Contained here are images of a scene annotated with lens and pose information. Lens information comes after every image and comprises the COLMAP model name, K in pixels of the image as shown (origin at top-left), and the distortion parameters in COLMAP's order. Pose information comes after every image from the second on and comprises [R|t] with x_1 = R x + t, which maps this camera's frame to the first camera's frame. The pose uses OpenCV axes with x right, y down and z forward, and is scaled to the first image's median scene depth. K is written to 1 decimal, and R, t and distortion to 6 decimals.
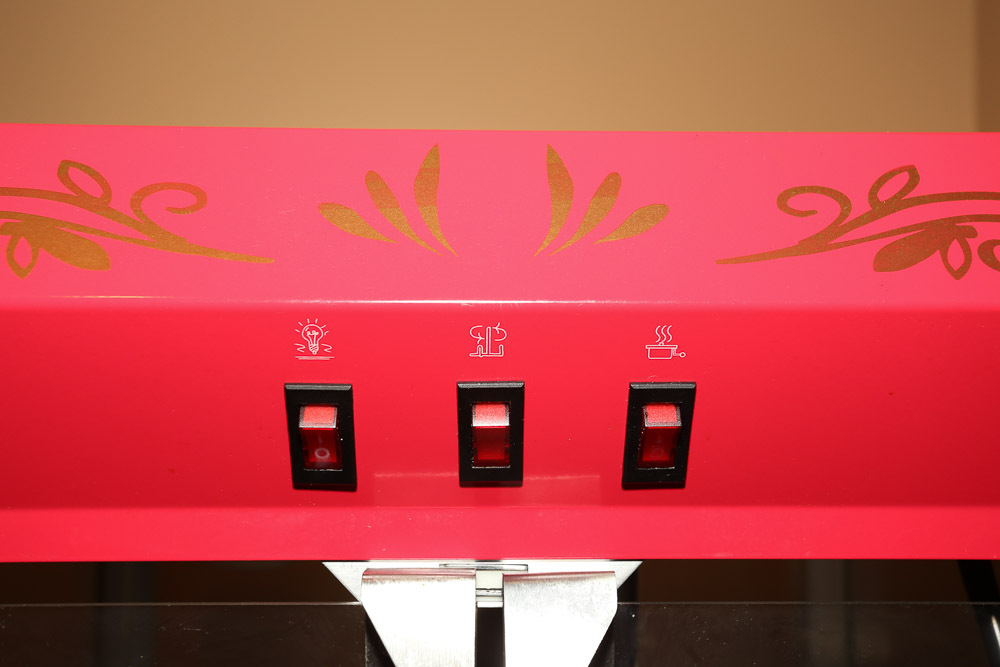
lens RADIAL K [[1087.4, 0, 500.0], [0, 1087.4, 333.5], [0, 0, 1]] dist [0.049941, 0.004339]
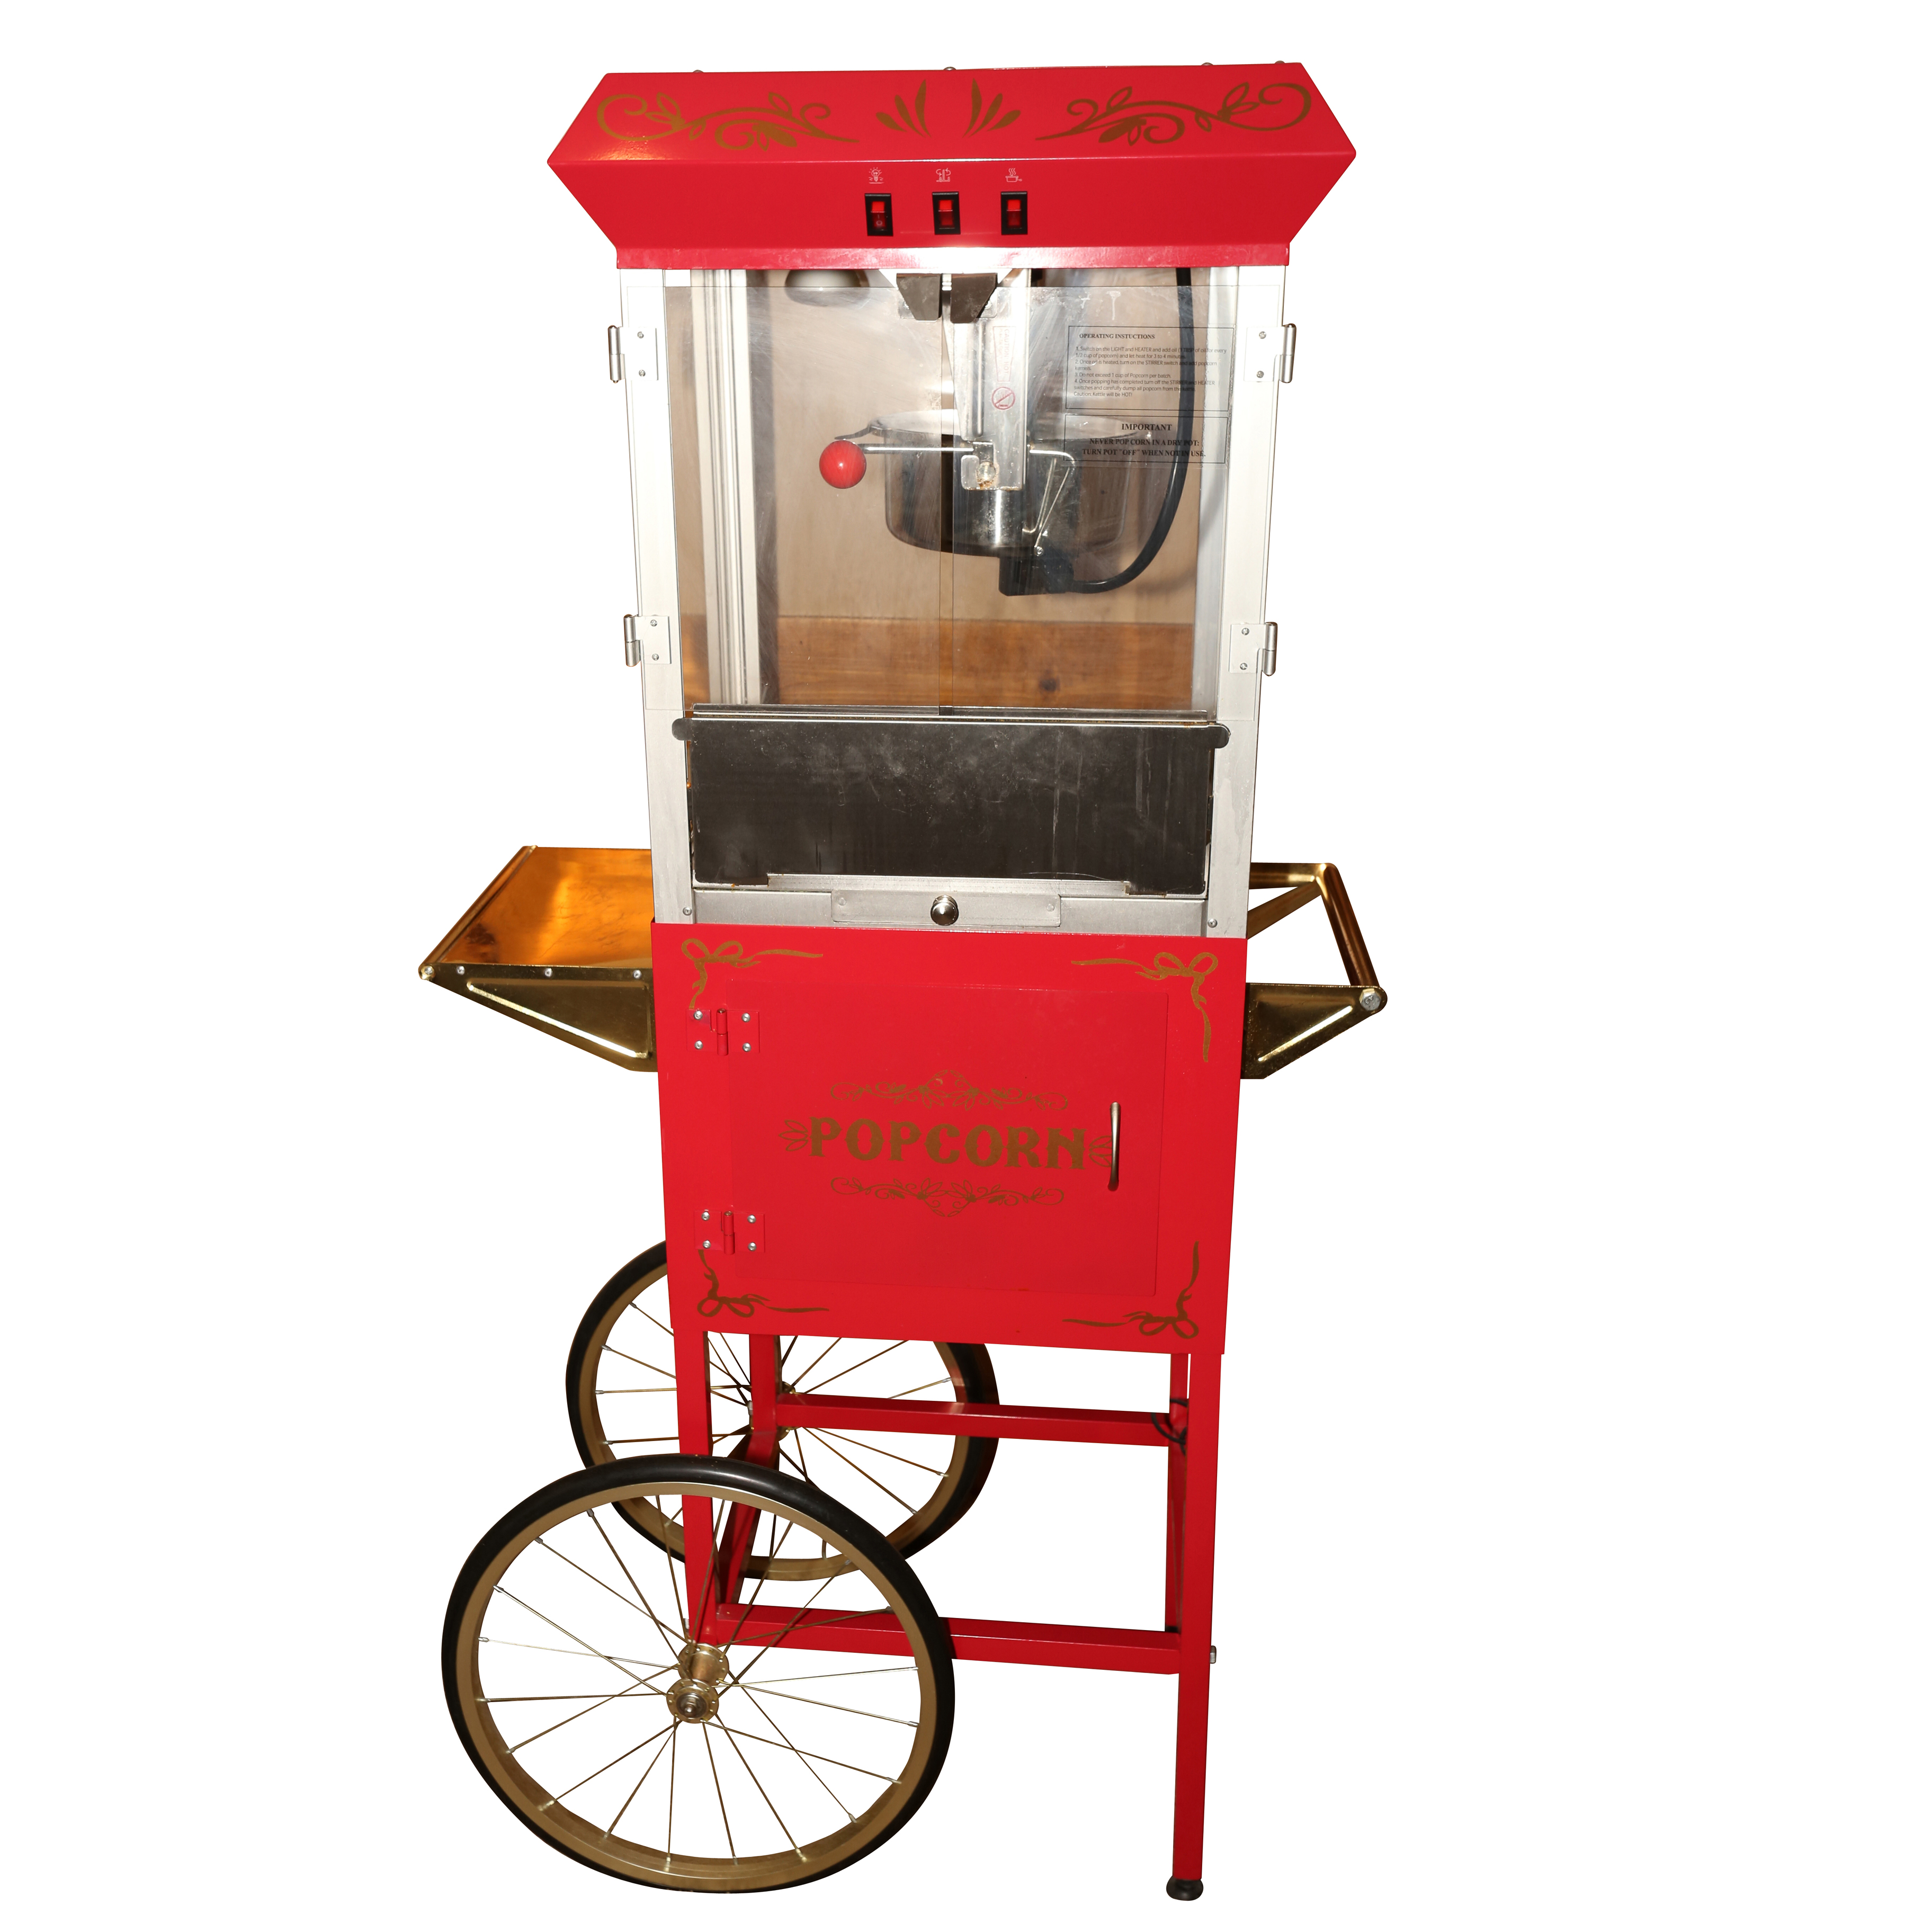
lens RADIAL K [[2137.3, 0, 863.1], [0, 2137.3, 960.1], [0, 0, 1]] dist [0.068759, 0.001993]
pose [[0.991828, 0.037346, -0.121998, 0.464466], [0.020540, 0.896988, 0.441578, -0.552614], [0.125922, -0.440475, 0.888890, -4.127089]]
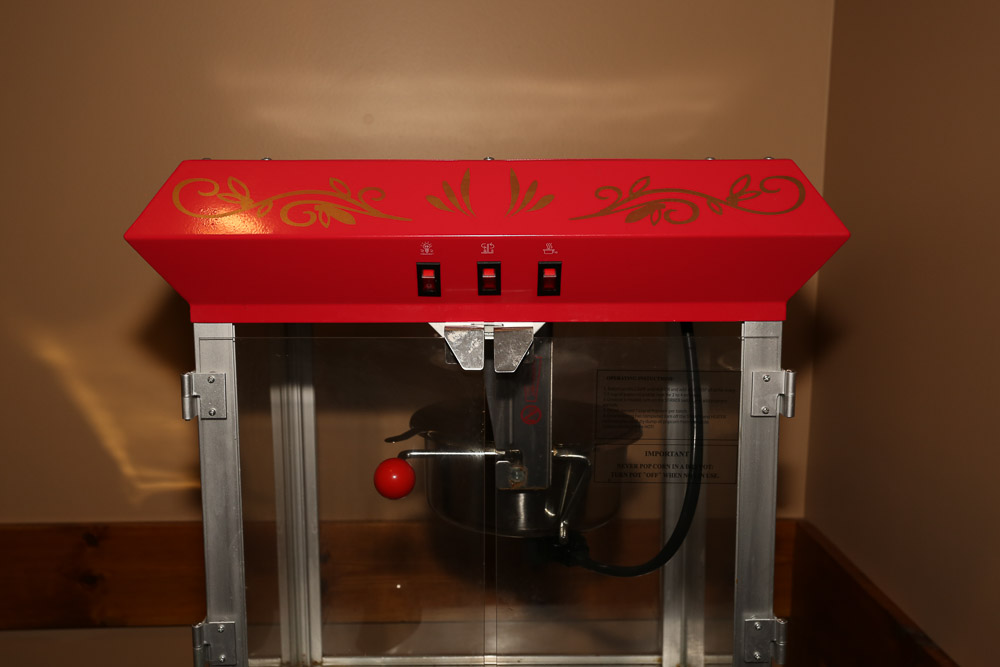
lens RADIAL K [[1087.4, 0, 500.0], [0, 1087.4, 333.5], [0, 0, 1]] dist [0.049941, 0.004339]
pose [[0.999906, -0.000271, -0.013678, 0.057082], [0.003460, 0.972309, 0.233672, -0.420343], [0.013236, -0.233697, 0.972219, -1.733747]]
